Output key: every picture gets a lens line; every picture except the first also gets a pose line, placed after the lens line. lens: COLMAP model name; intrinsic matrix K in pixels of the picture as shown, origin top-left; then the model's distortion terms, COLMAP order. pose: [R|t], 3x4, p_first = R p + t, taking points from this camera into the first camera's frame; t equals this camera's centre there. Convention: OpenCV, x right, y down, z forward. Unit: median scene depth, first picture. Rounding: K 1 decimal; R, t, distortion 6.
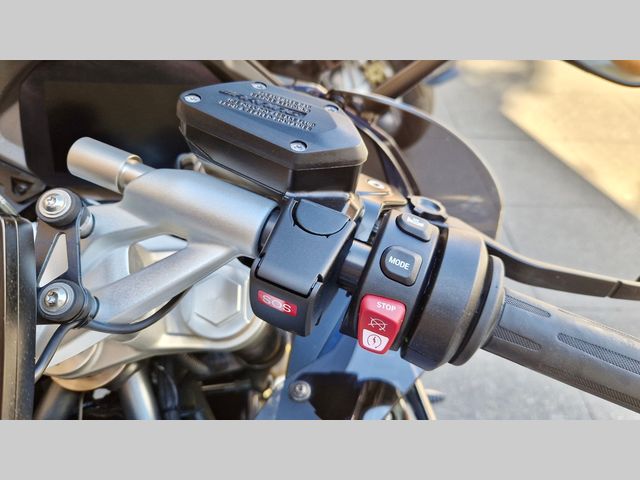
lens RADIAL K [[433.9, 0, 315.9], [0, 433.9, 239.7], [0, 0, 1]] dist [0.058195, -0.059730]
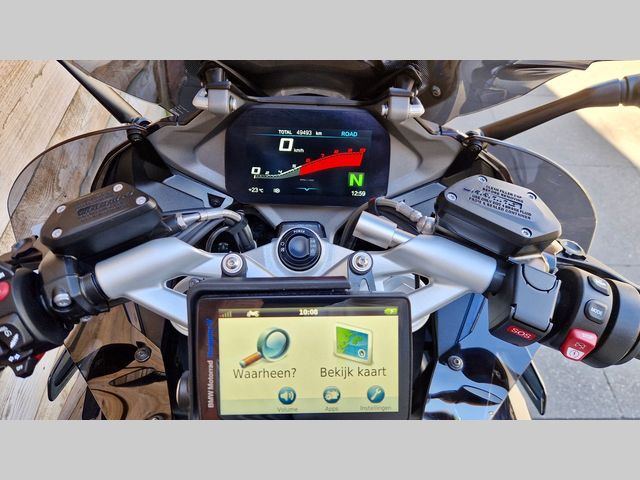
lens RADIAL K [[433.9, 0, 315.9], [0, 433.9, 239.7], [0, 0, 1]] dist [0.058195, -0.059730]
pose [[0.999918, 0.006736, 0.010886, -0.884557], [-0.008151, 0.990728, 0.135618, -0.427628], [-0.009872, -0.135696, 0.990701, -0.623429]]
